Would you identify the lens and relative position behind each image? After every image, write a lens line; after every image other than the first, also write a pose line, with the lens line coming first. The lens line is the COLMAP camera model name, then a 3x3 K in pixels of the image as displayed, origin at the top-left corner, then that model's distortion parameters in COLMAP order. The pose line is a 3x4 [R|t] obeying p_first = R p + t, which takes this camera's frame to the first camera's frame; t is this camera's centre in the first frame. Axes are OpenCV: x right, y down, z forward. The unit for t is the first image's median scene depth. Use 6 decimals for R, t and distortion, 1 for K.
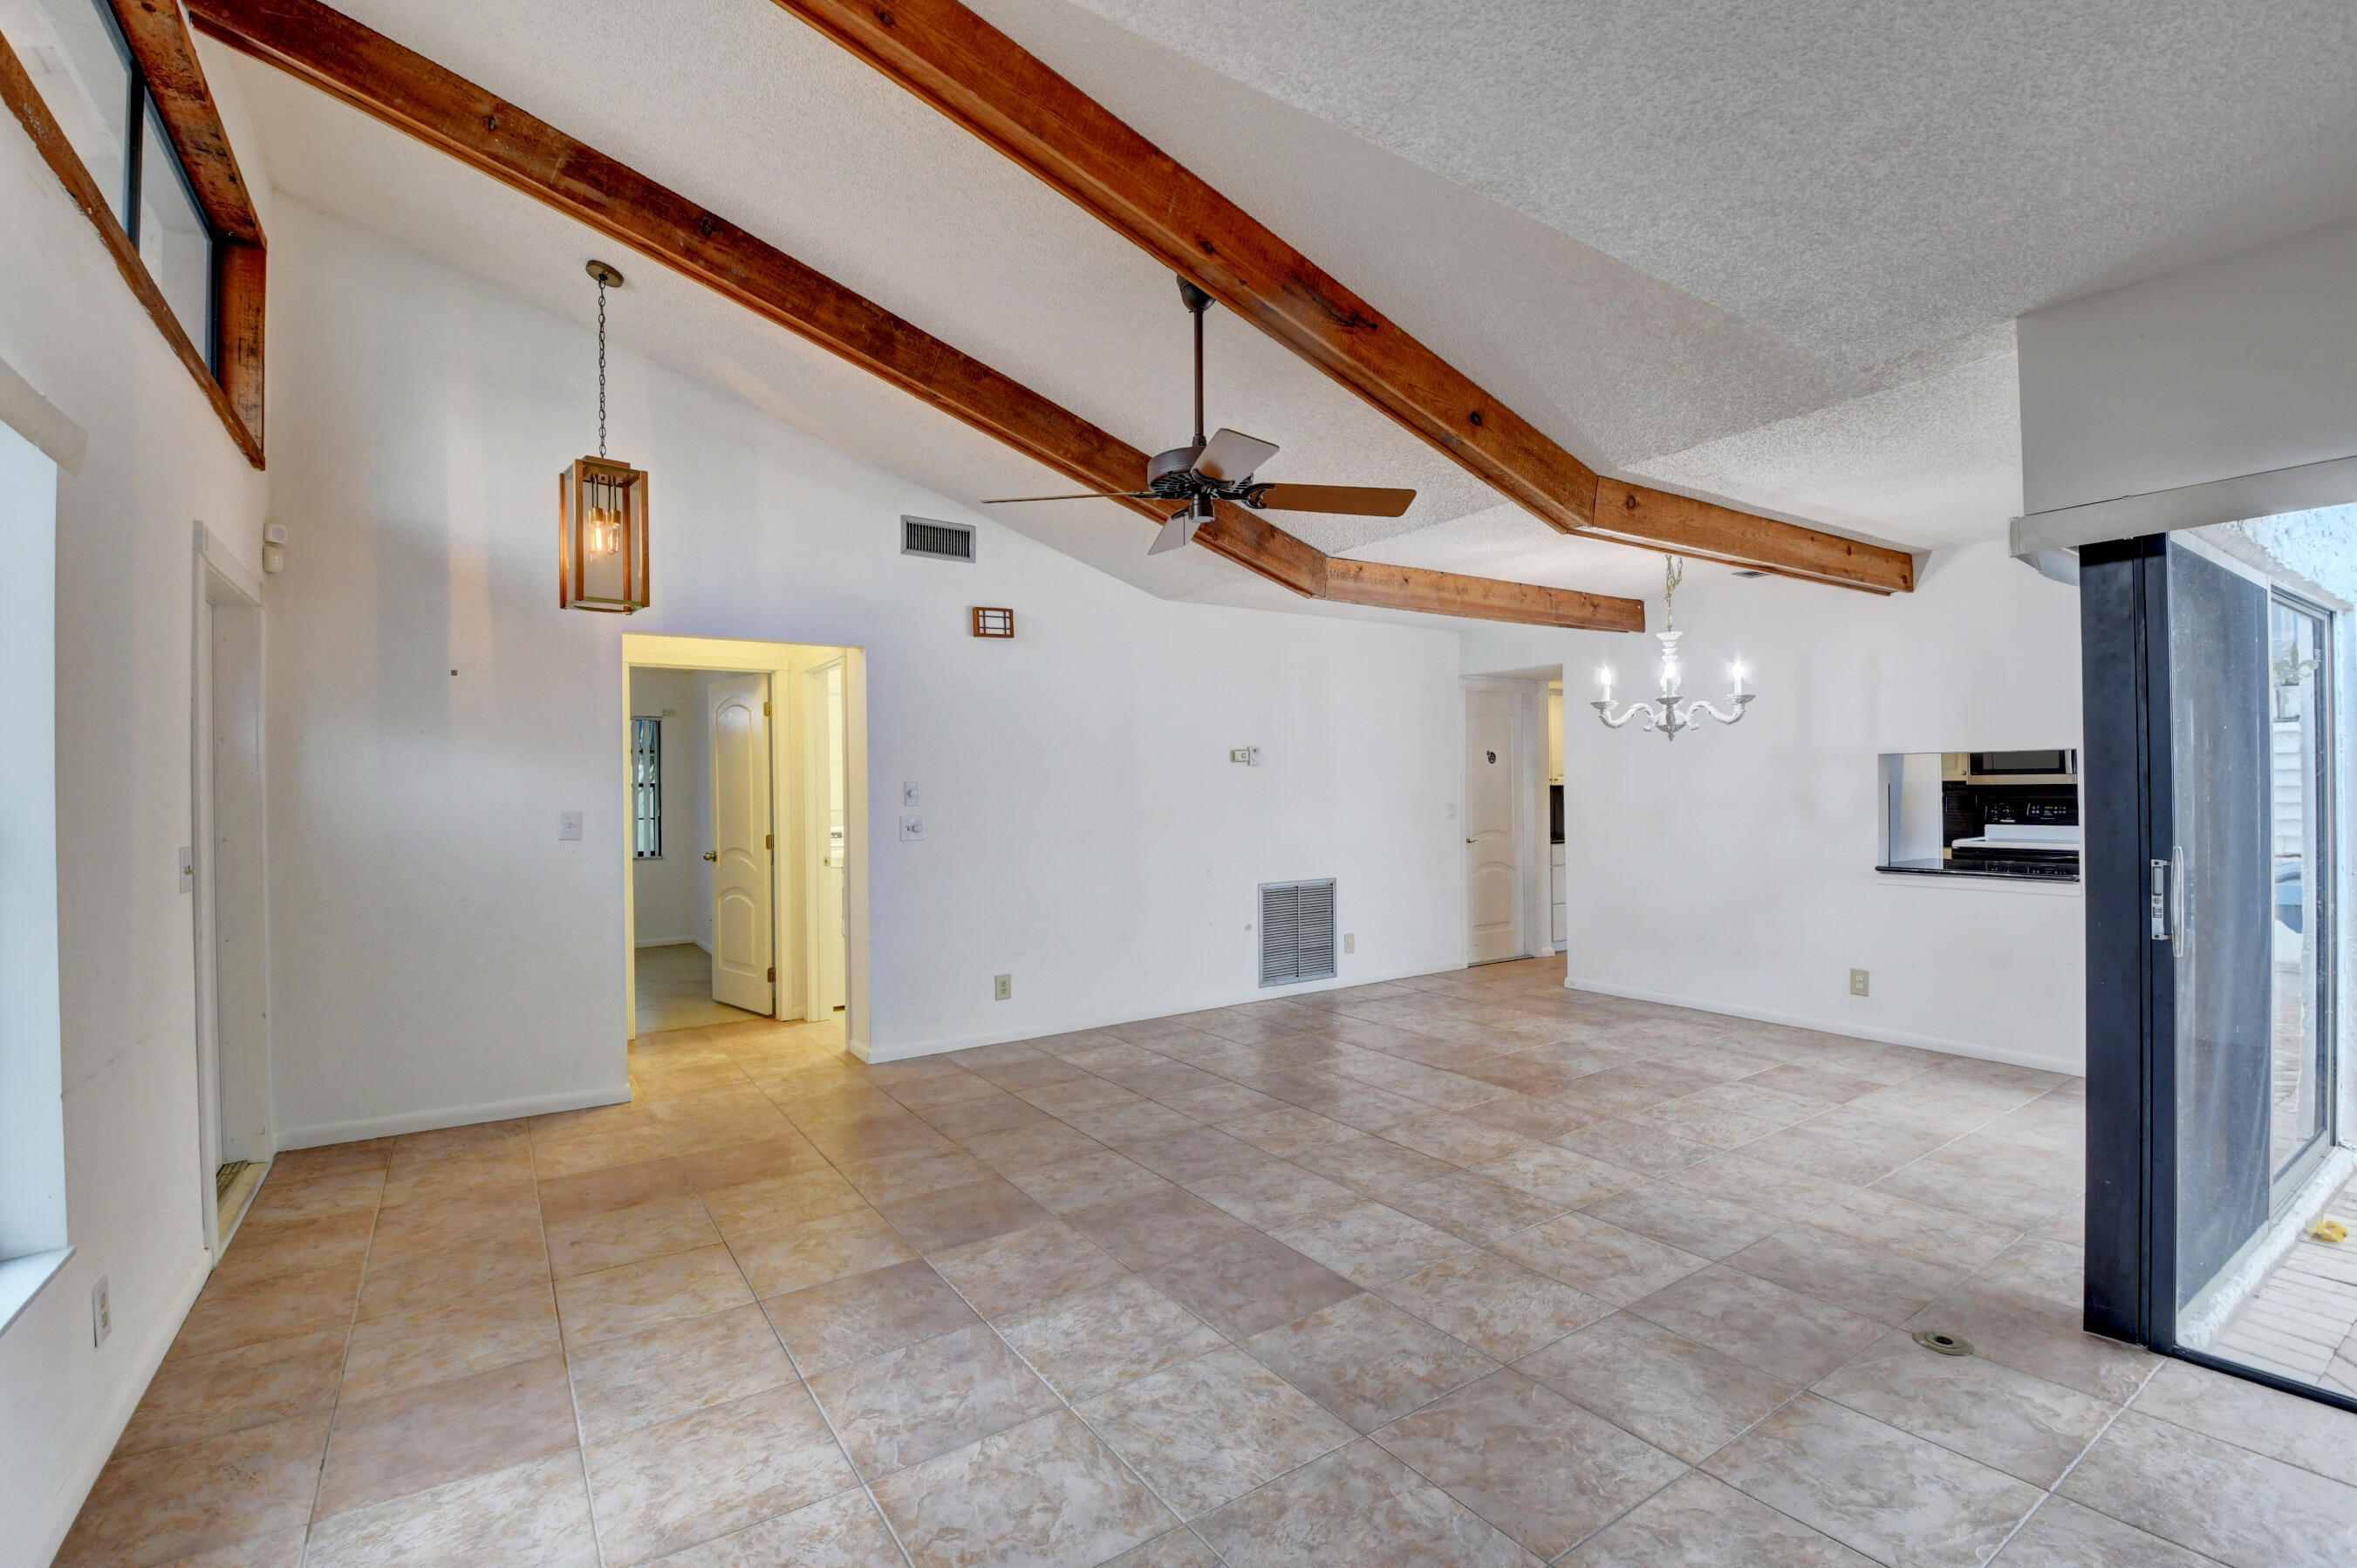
lens RADIAL K [[1043.4, 0, 1177.6], [0, 1043.4, 790.7], [0, 0, 1]] dist [-0.004354, -0.014050]
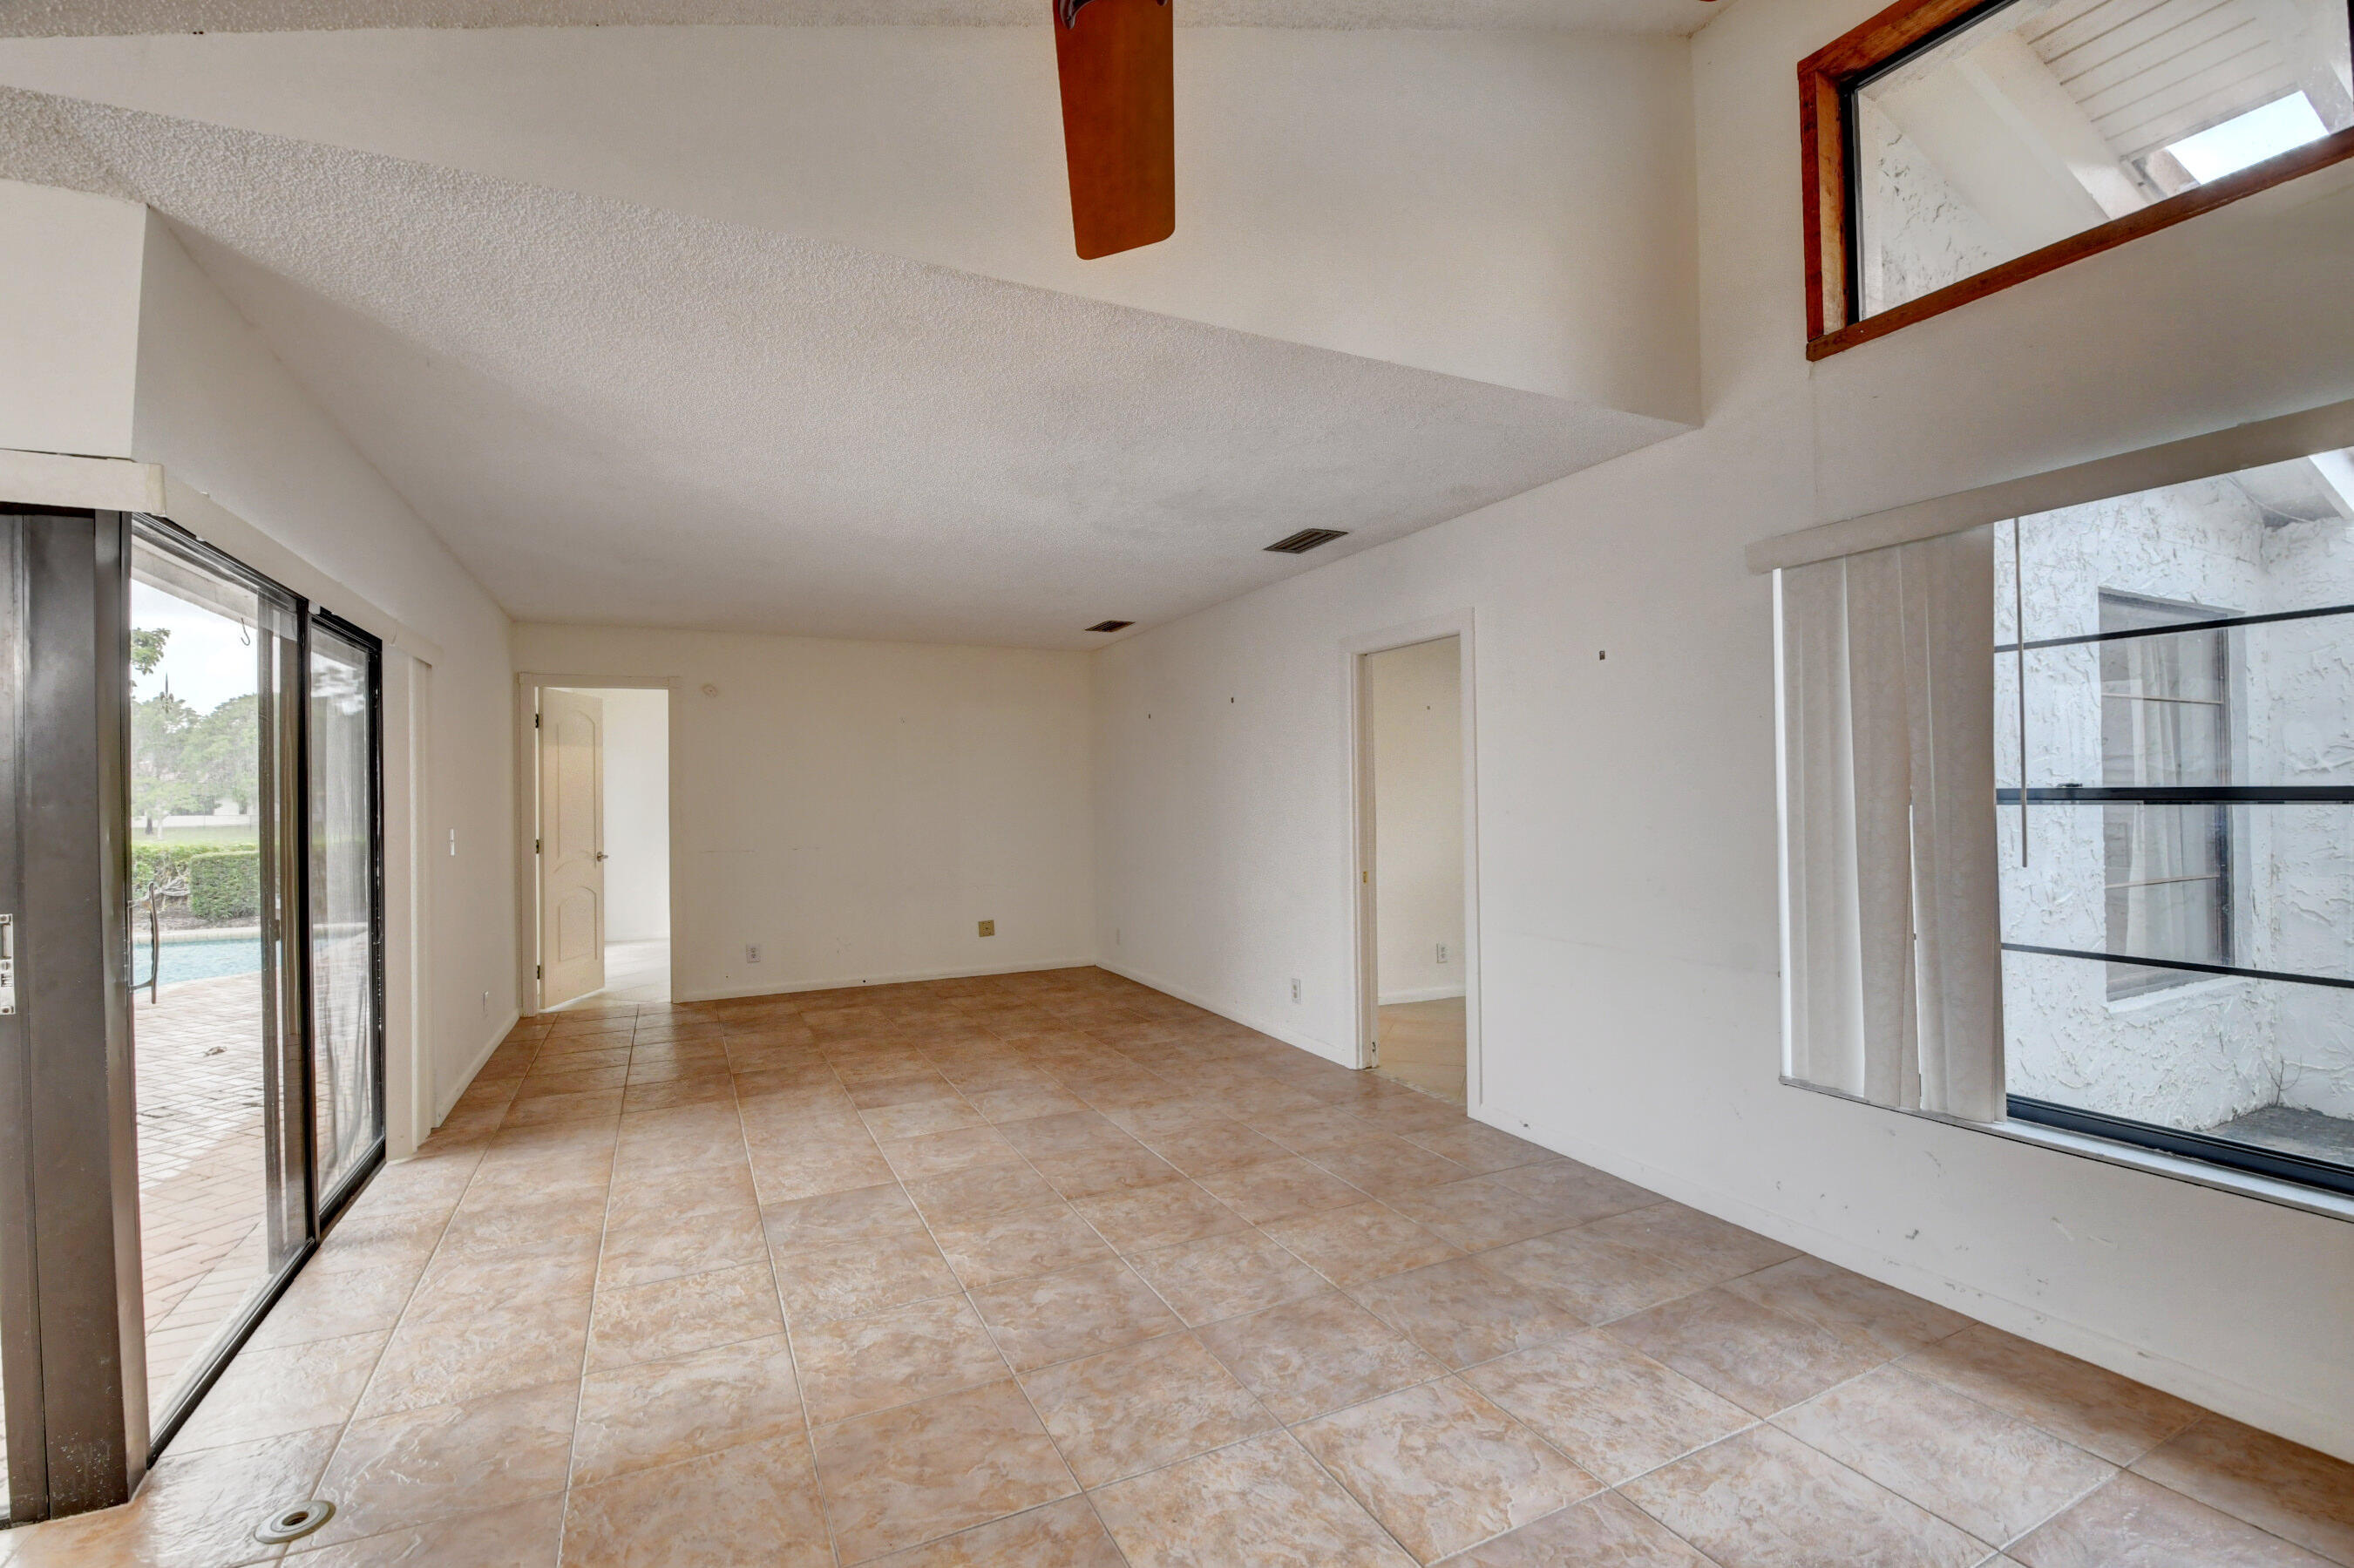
lens RADIAL K [[1042.2, 0, 1176.0], [0, 1042.2, 785.5], [0, 0, 1]] dist [-0.004354, -0.014050]
pose [[-0.989437, 0.027667, 0.142296, -0.031764], [0.026993, 0.999613, -0.006666, -0.000103], [-0.142425, -0.002755, -0.989802, 1.207783]]
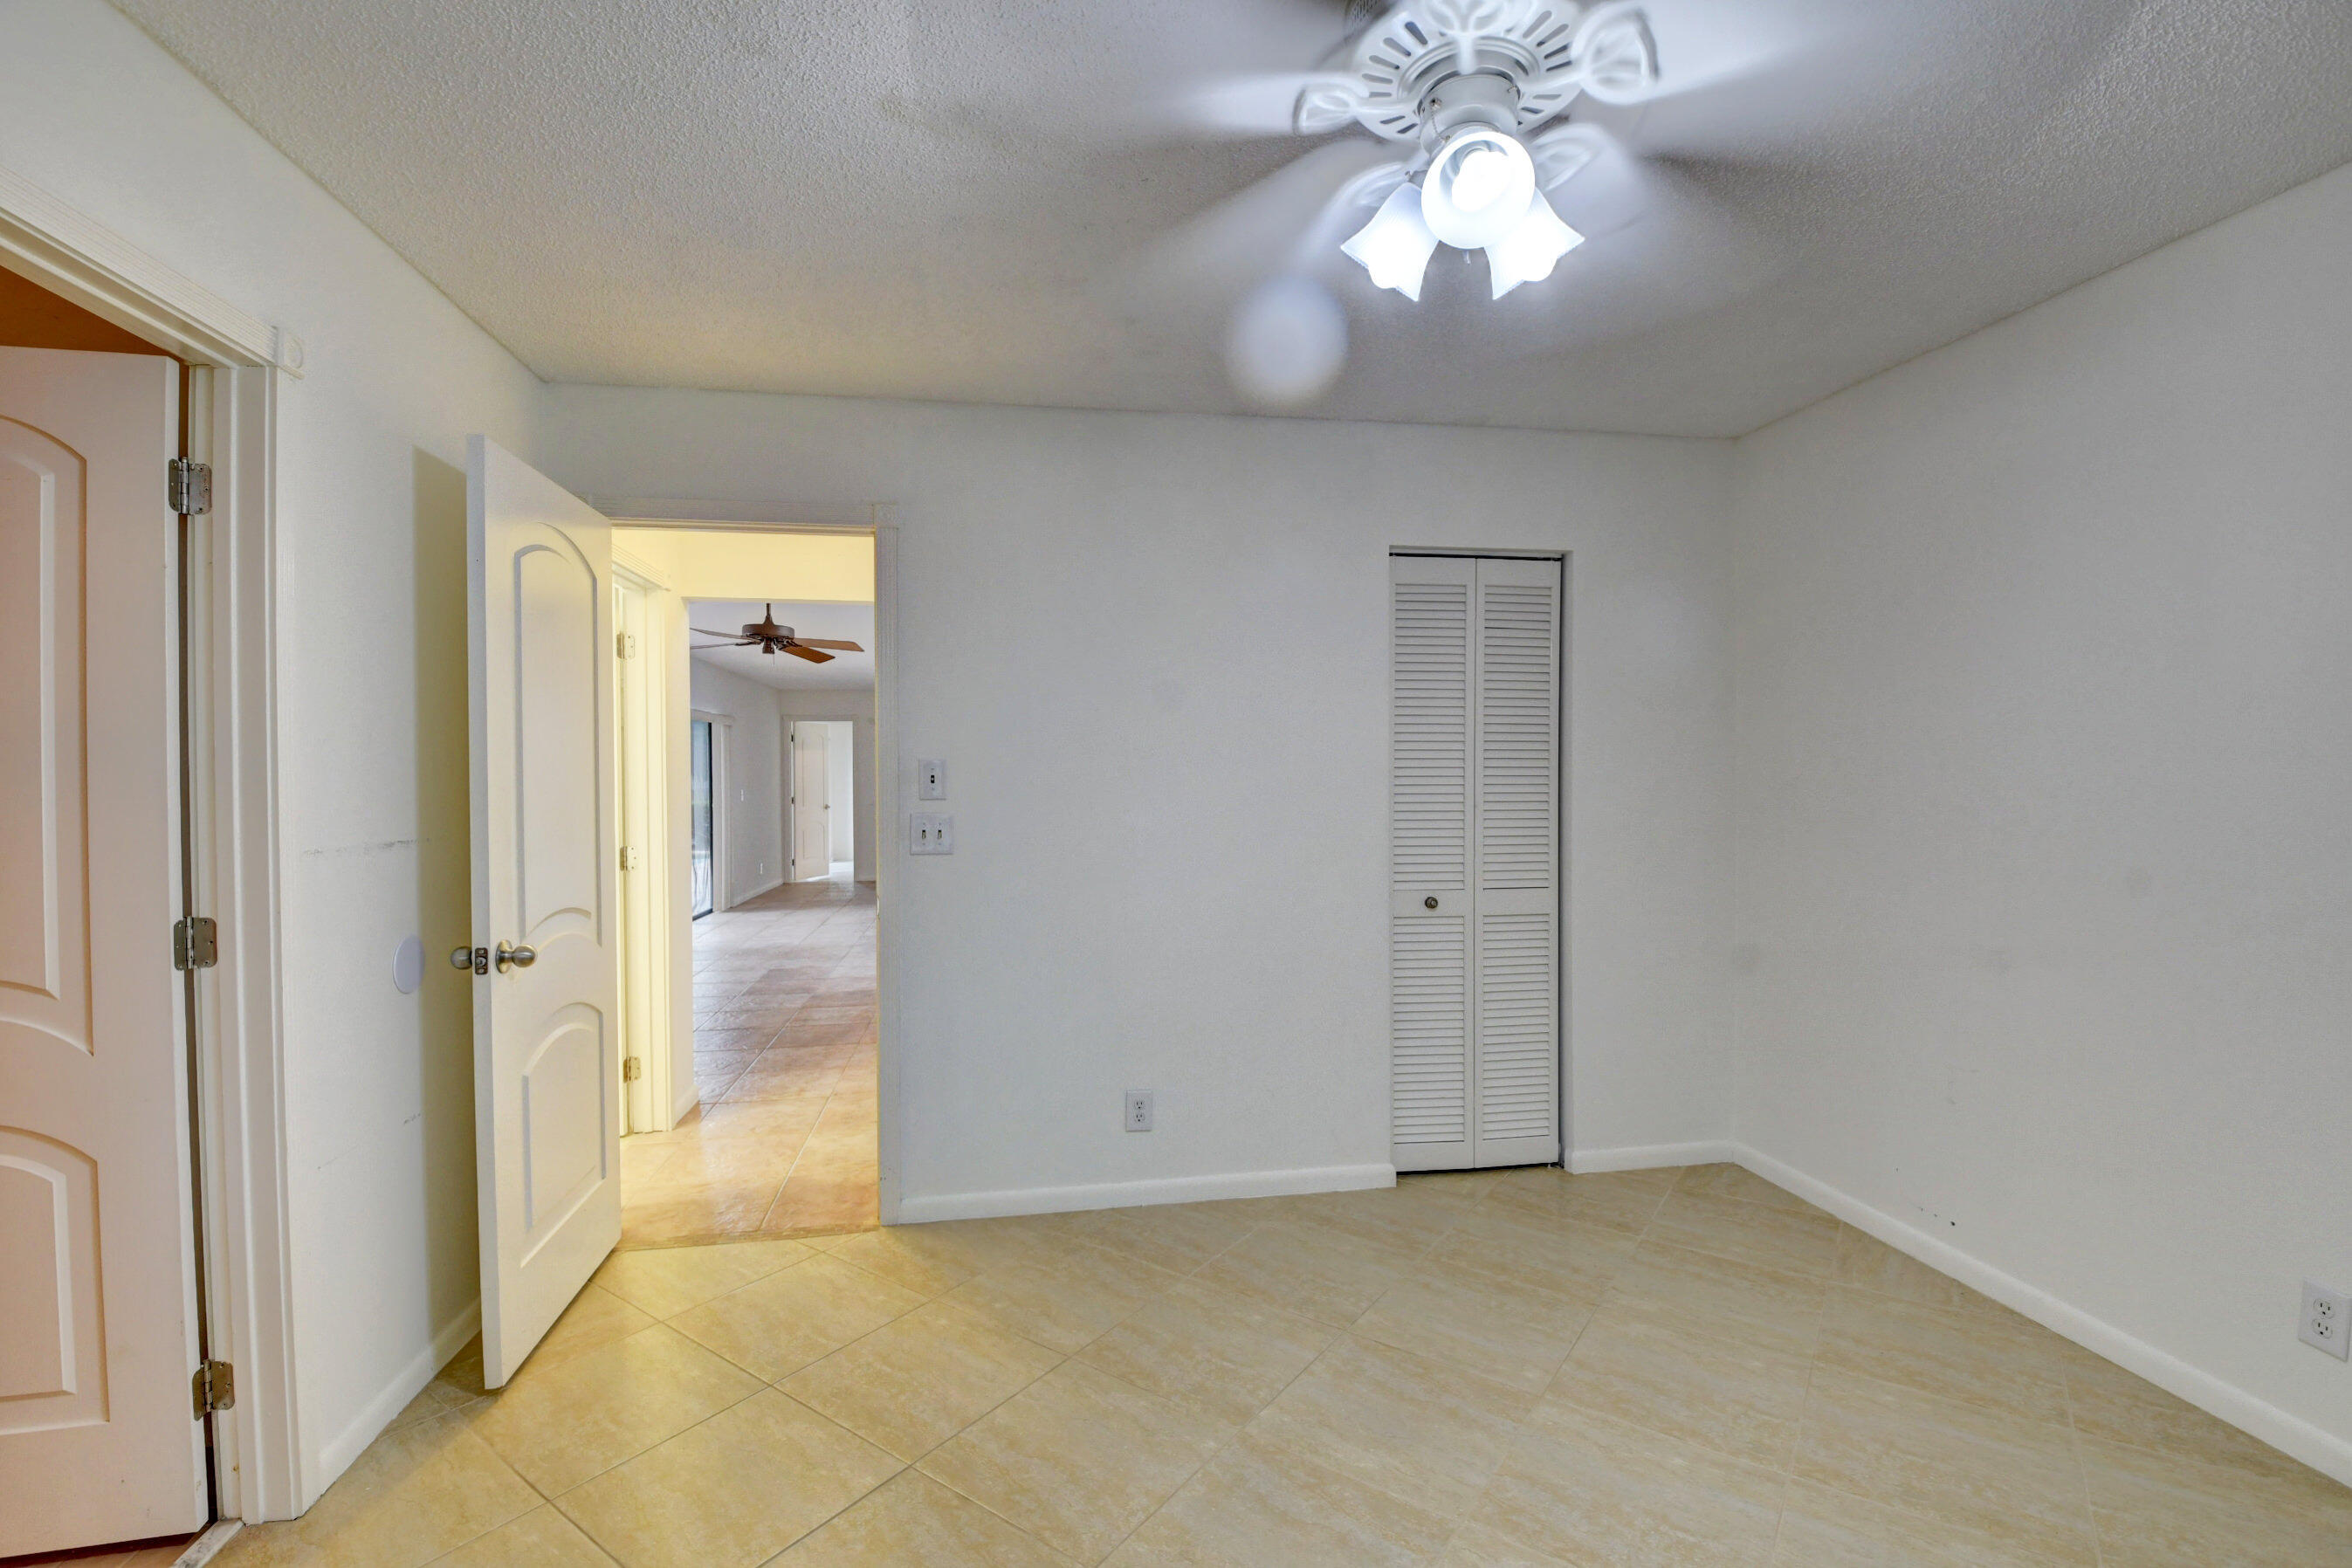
lens RADIAL K [[1041.3, 0, 1173.2], [0, 1041.3, 783.9], [0, 0, 1]] dist [-0.004354, -0.014050]
pose [[-0.911562, 0.014881, 0.410893, -1.531651], [0.019230, 0.999794, 0.006454, 0.007566], [-0.410712, 0.013784, -0.911661, 2.478371]]
